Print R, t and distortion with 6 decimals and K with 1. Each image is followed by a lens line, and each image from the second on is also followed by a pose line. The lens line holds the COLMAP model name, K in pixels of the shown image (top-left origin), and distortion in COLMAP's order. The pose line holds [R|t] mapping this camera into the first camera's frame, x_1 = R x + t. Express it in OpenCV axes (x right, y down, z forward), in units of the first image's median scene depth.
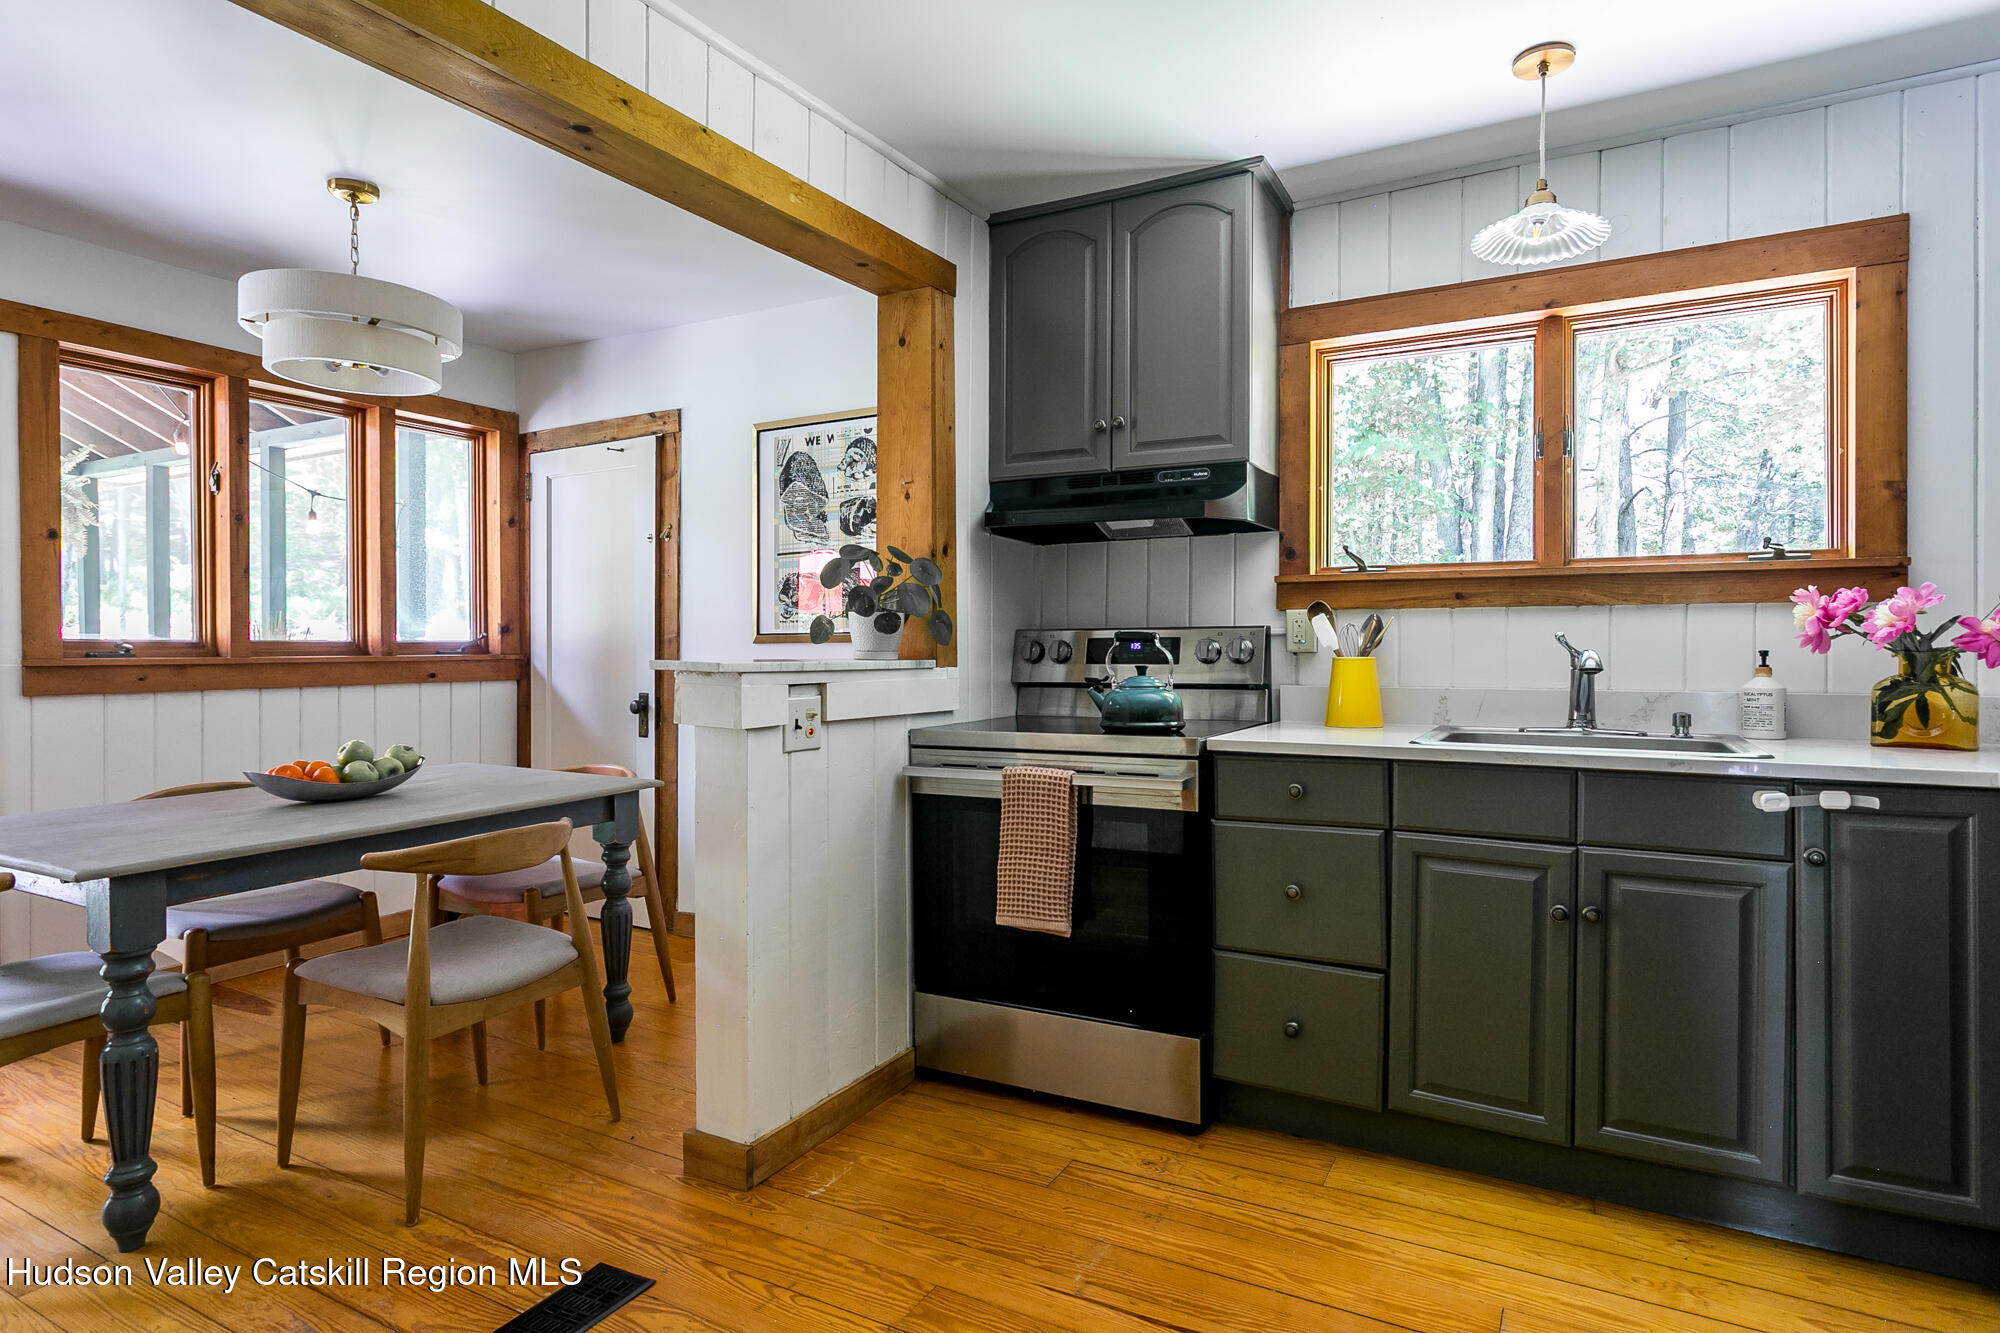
lens RADIAL K [[1104.8, 0, 998.7], [0, 1104.8, 646.5], [0, 0, 1]] dist [0.001957, 0.000838]
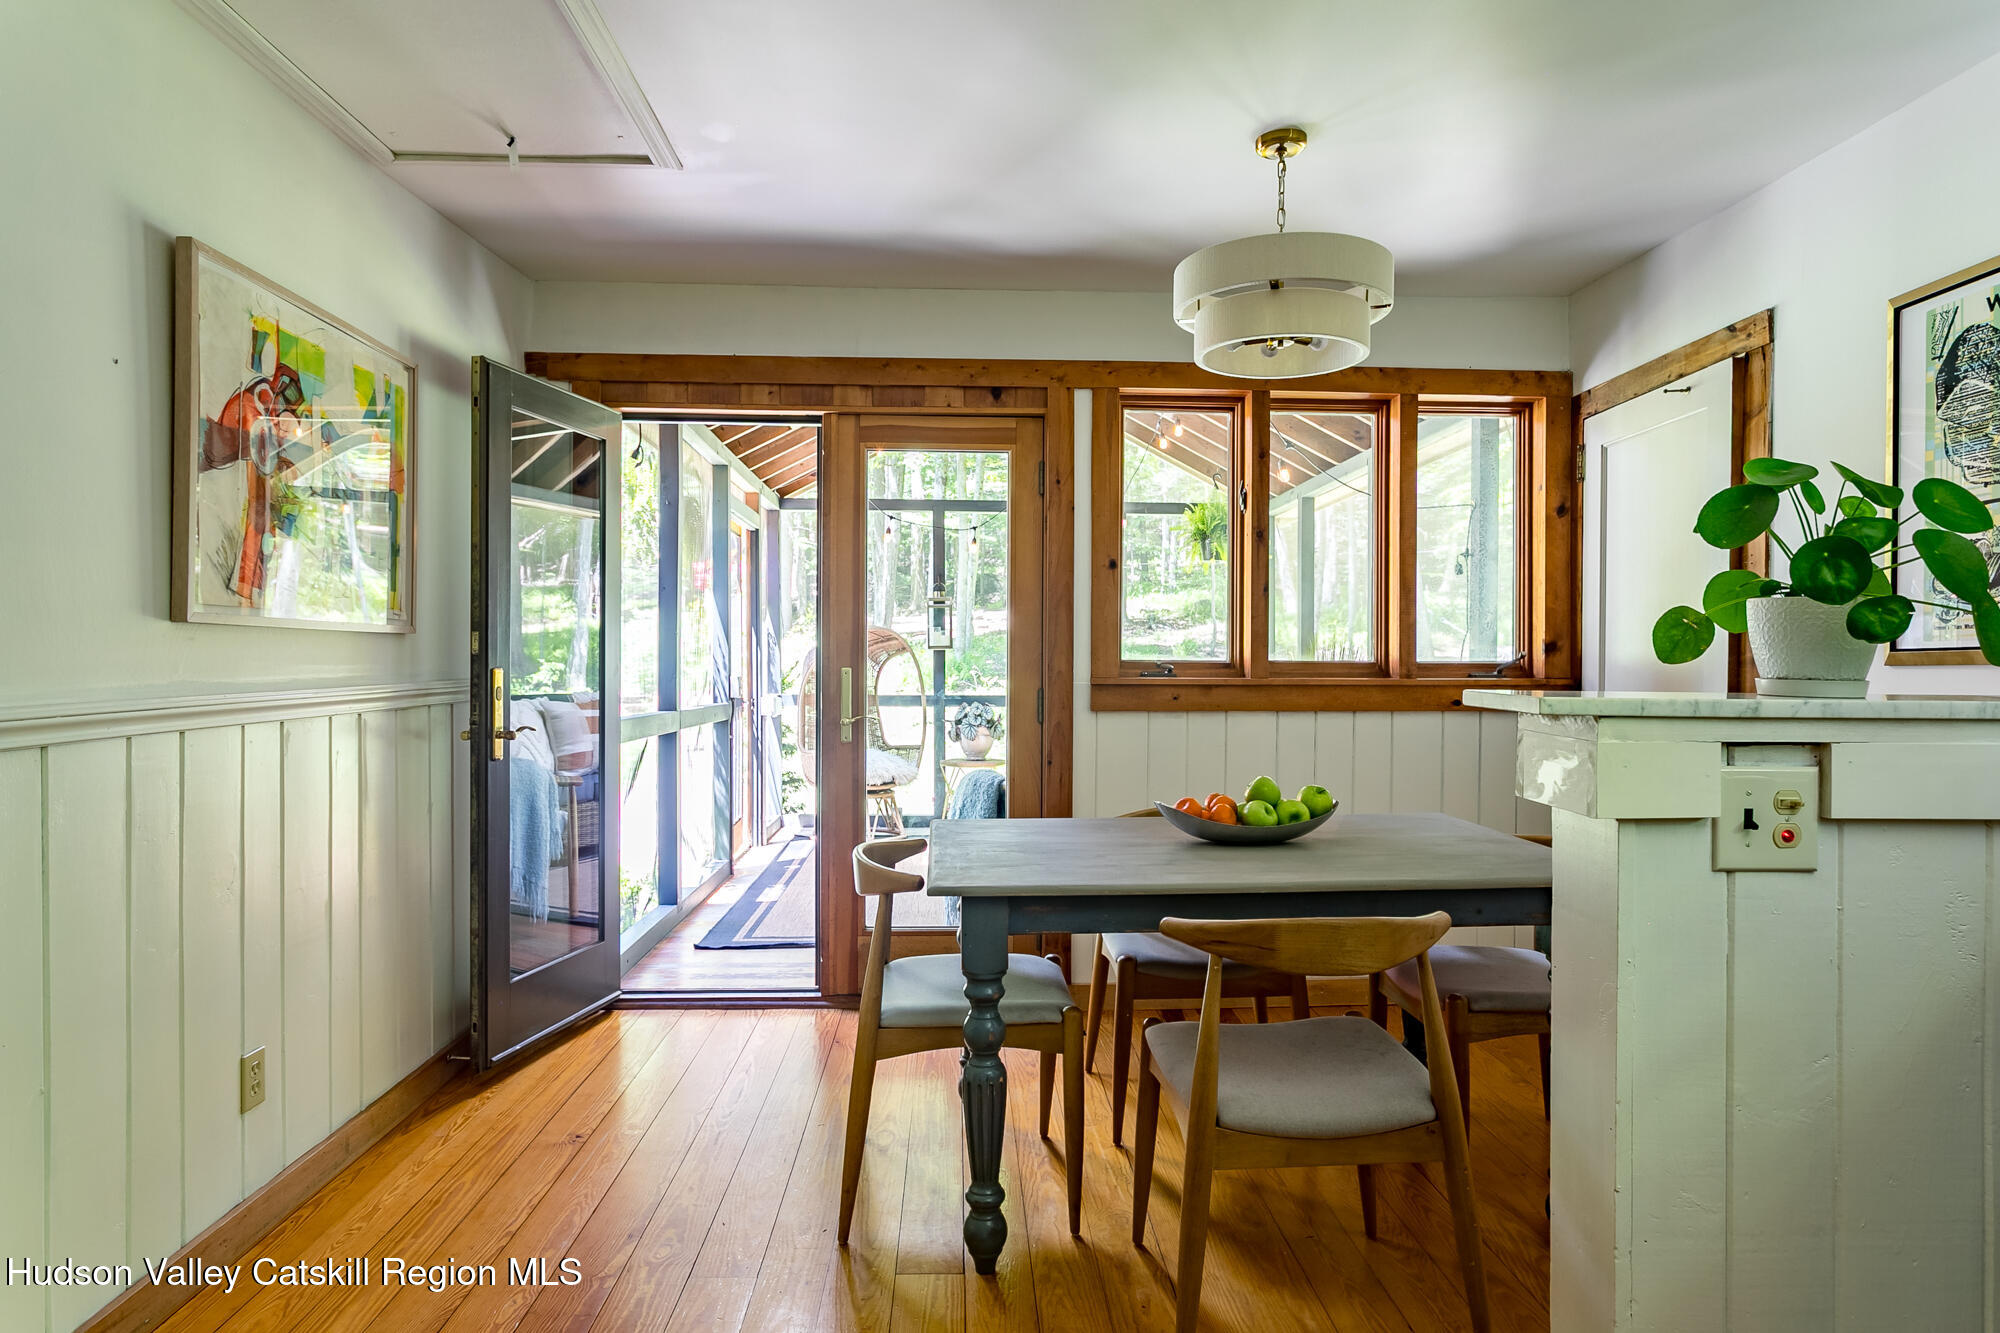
lens RADIAL K [[1161.5, 0, 1000.0], [0, 1161.5, 666.5], [0, 0, 1]] dist [-0.005812, 0.000938]
pose [[0.523323, 0.003374, -0.852128, 0.064145], [-0.005091, 0.999987, 0.000833, -0.000154], [0.852119, 0.003902, 0.523333, 0.271809]]
